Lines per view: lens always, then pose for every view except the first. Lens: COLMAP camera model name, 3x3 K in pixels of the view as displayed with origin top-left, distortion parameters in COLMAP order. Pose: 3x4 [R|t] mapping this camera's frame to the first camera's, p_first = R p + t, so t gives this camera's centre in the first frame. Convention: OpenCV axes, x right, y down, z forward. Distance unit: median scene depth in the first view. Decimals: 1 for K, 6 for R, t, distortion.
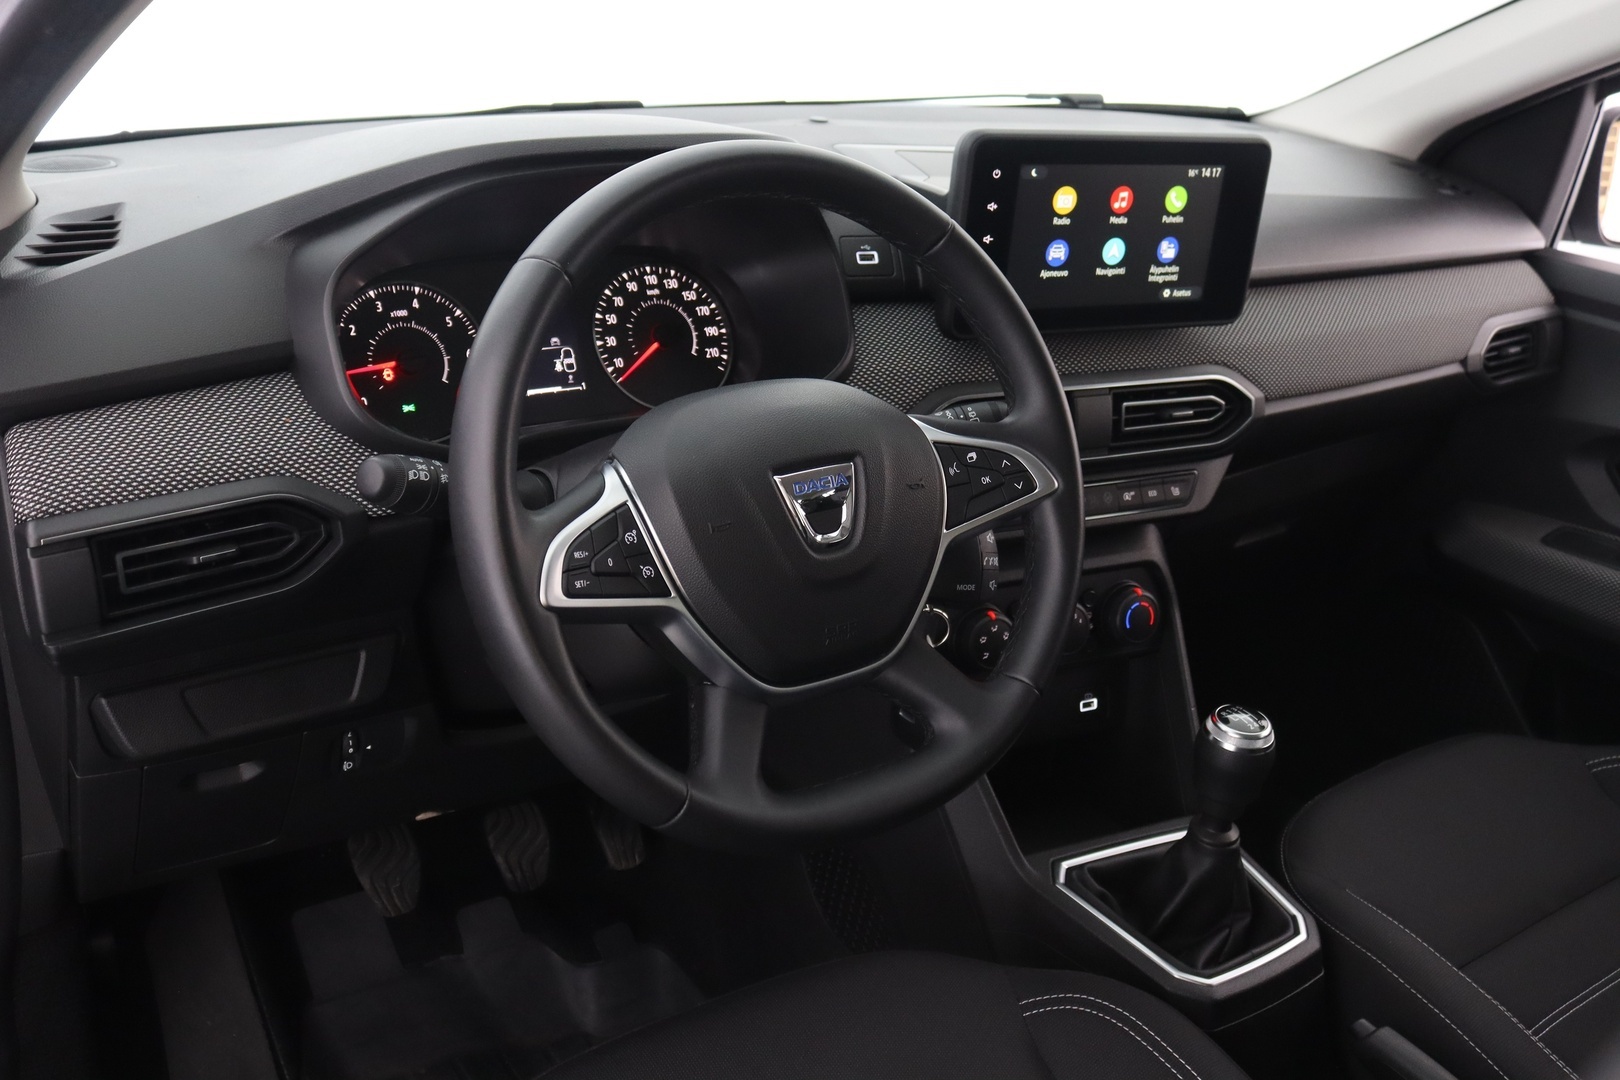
lens RADIAL K [[1559.9, 0, 805.2], [0, 1559.9, 538.5], [0, 0, 1]] dist [-0.110080, 0.000000]
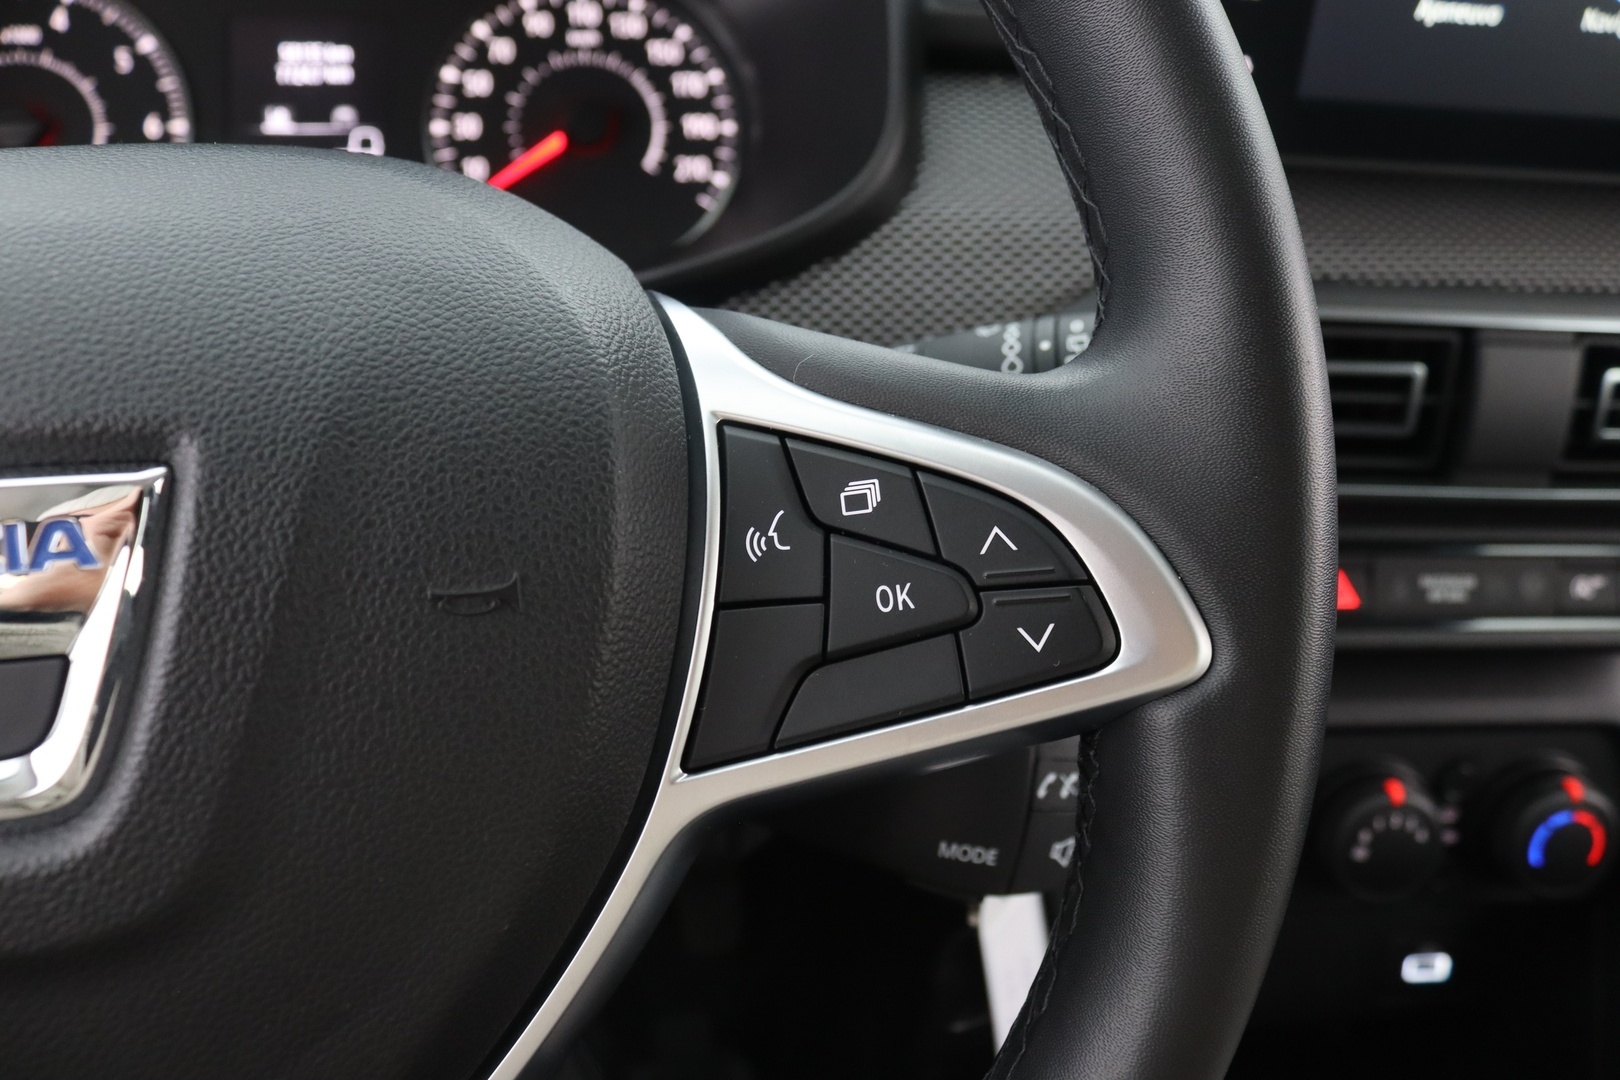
lens RADIAL K [[1320.2, 0, 797.1], [0, 1320.2, 524.3], [0, 0, 1]] dist [-0.144944, 0.100148]
pose [[0.919176, 0.158014, -0.360759, 0.141010], [-0.131715, 0.986577, 0.096528, -0.054028], [0.371169, -0.041208, 0.927650, 0.639737]]
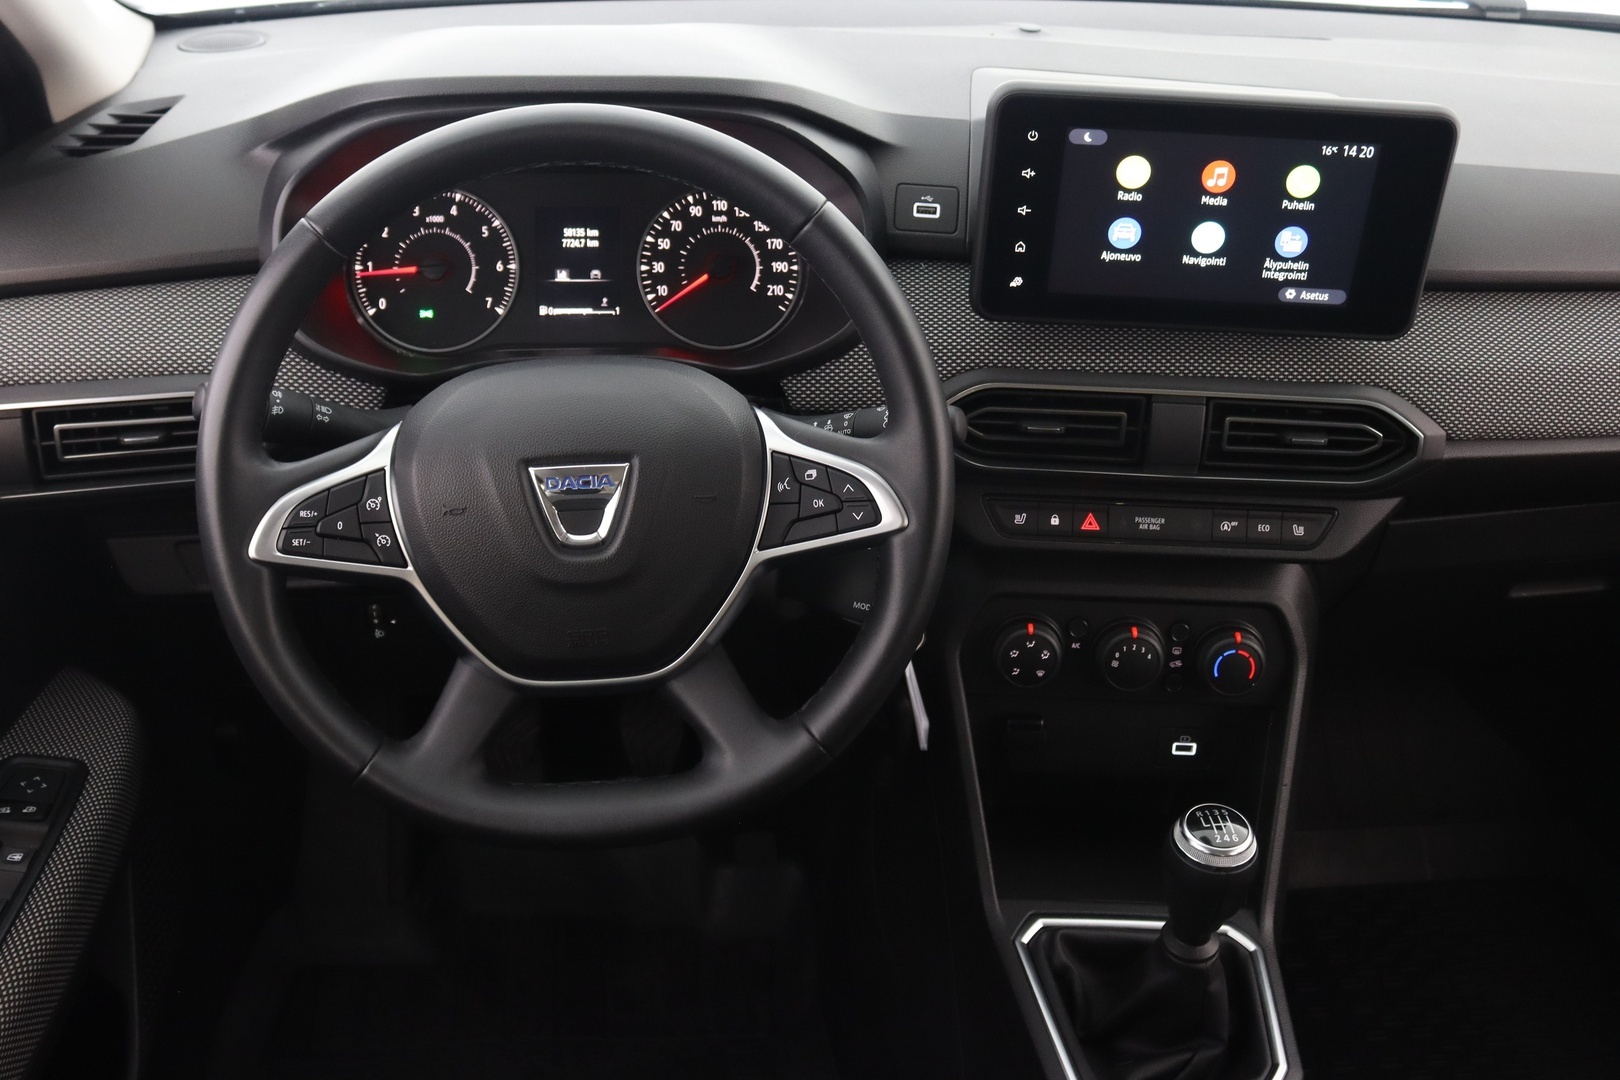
lens RADIAL K [[1625.1, 0, 787.5], [0, 1625.1, 521.9], [0, 0, 1]] dist [-0.094821, 0.000000]
pose [[0.881492, 0.200471, -0.427532, 0.400384], [-0.154607, 0.978031, 0.139830, -0.123566], [0.446171, -0.057160, 0.893120, 0.129237]]
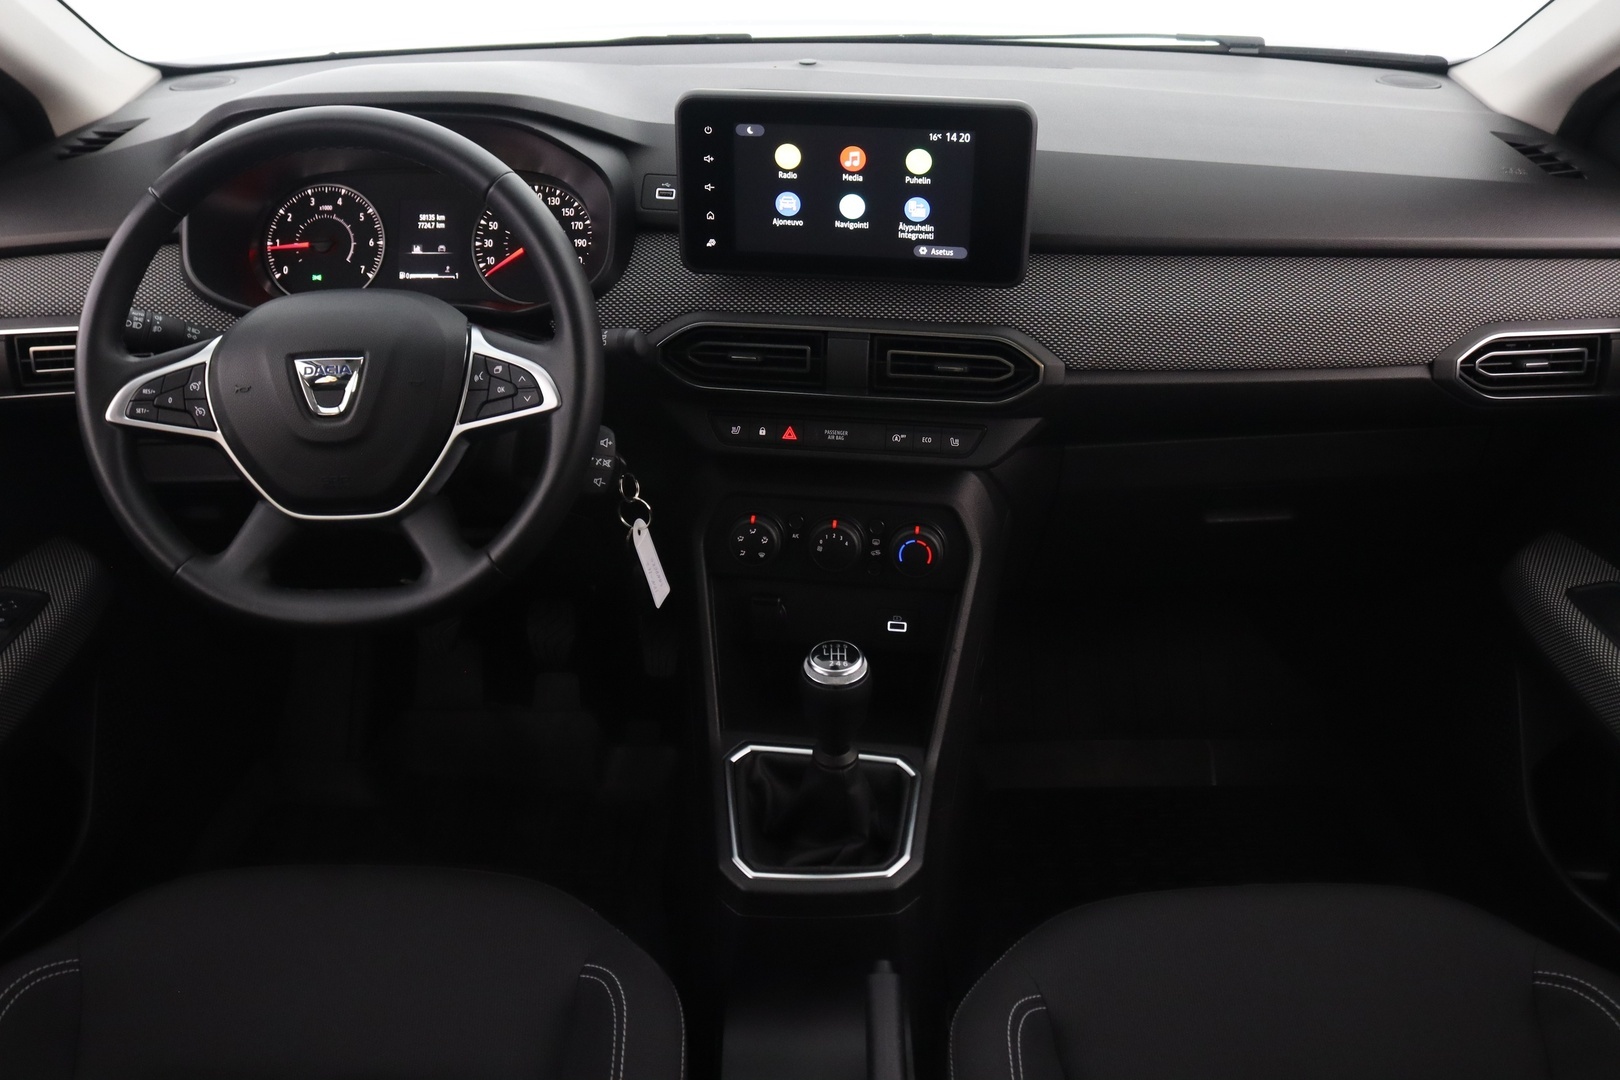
lens RADIAL K [[1480.9, 0, 793.5], [0, 1480.9, 521.6], [0, 0, 1]] dist [-0.100531, 0.000000]
pose [[0.824104, 0.205968, -0.527665, 0.752461], [-0.161031, 0.978301, 0.130371, -0.099518], [0.543067, -0.022469, 0.839389, 0.118874]]
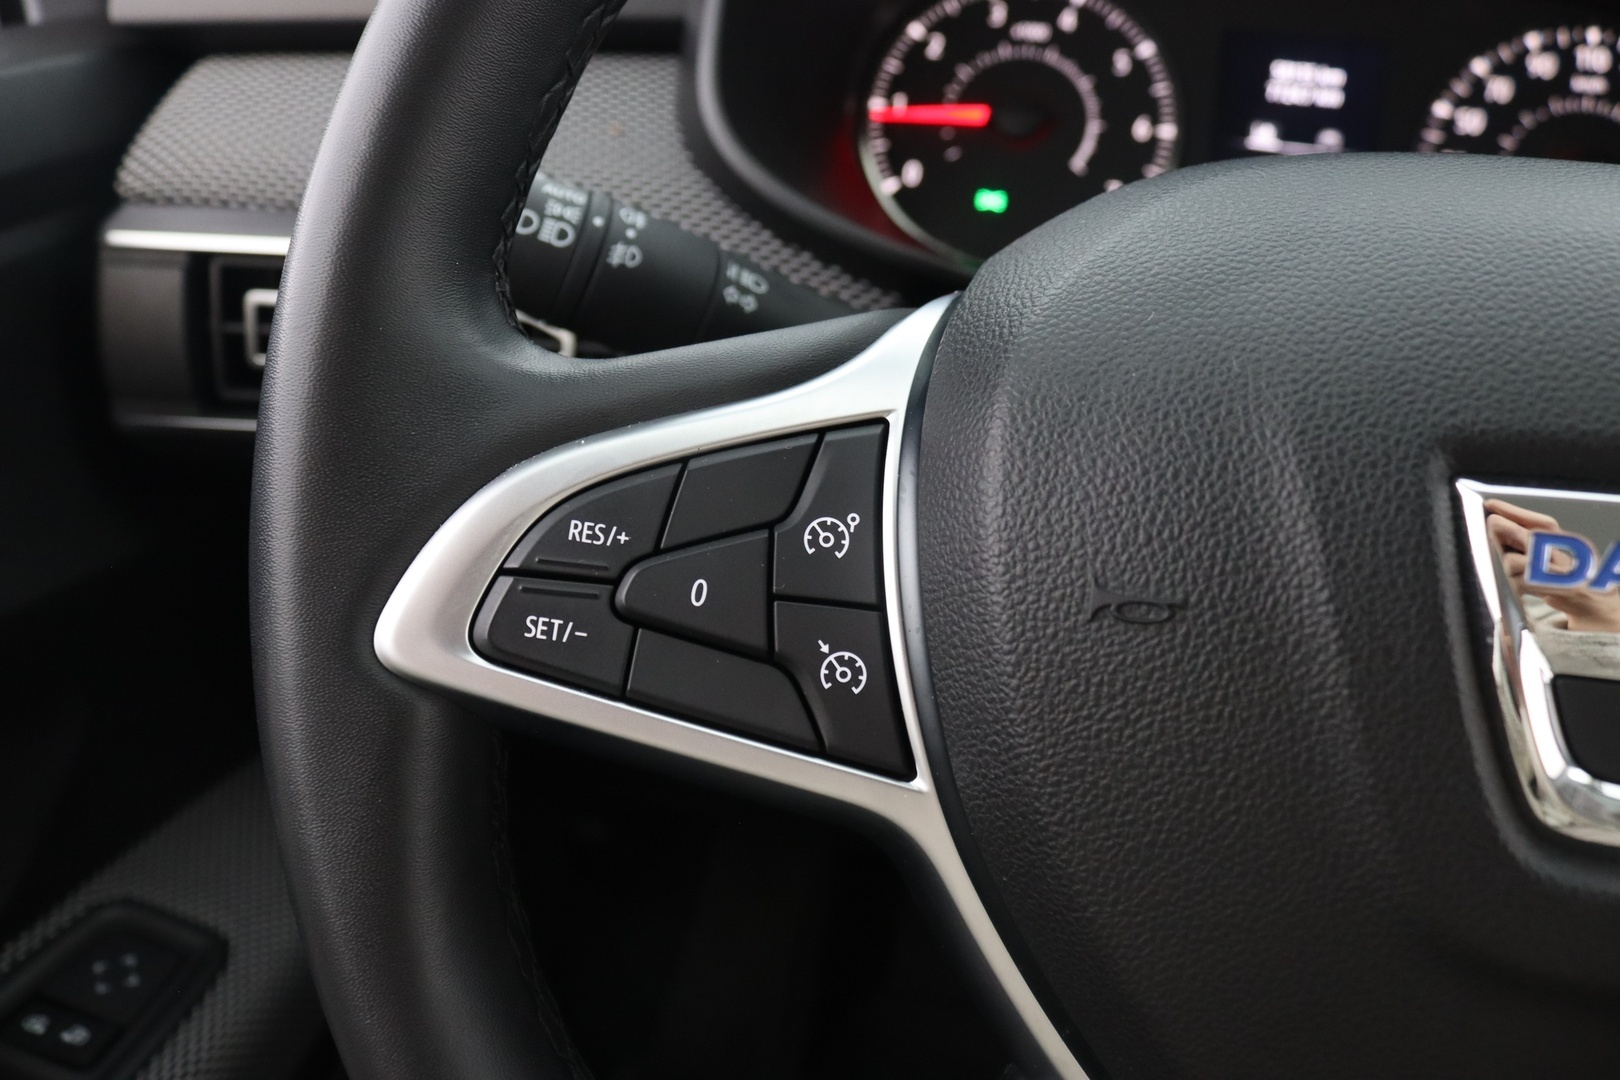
lens RADIAL K [[1320.2, 0, 807.7], [0, 1320.2, 508.2], [0, 0, 1]] dist [-0.144944, 0.100148]
pose [[0.690386, 0.287900, -0.663687, 0.029487], [-0.263998, 0.954398, 0.139389, -0.026264], [0.673552, 0.078980, 0.734908, 0.573650]]
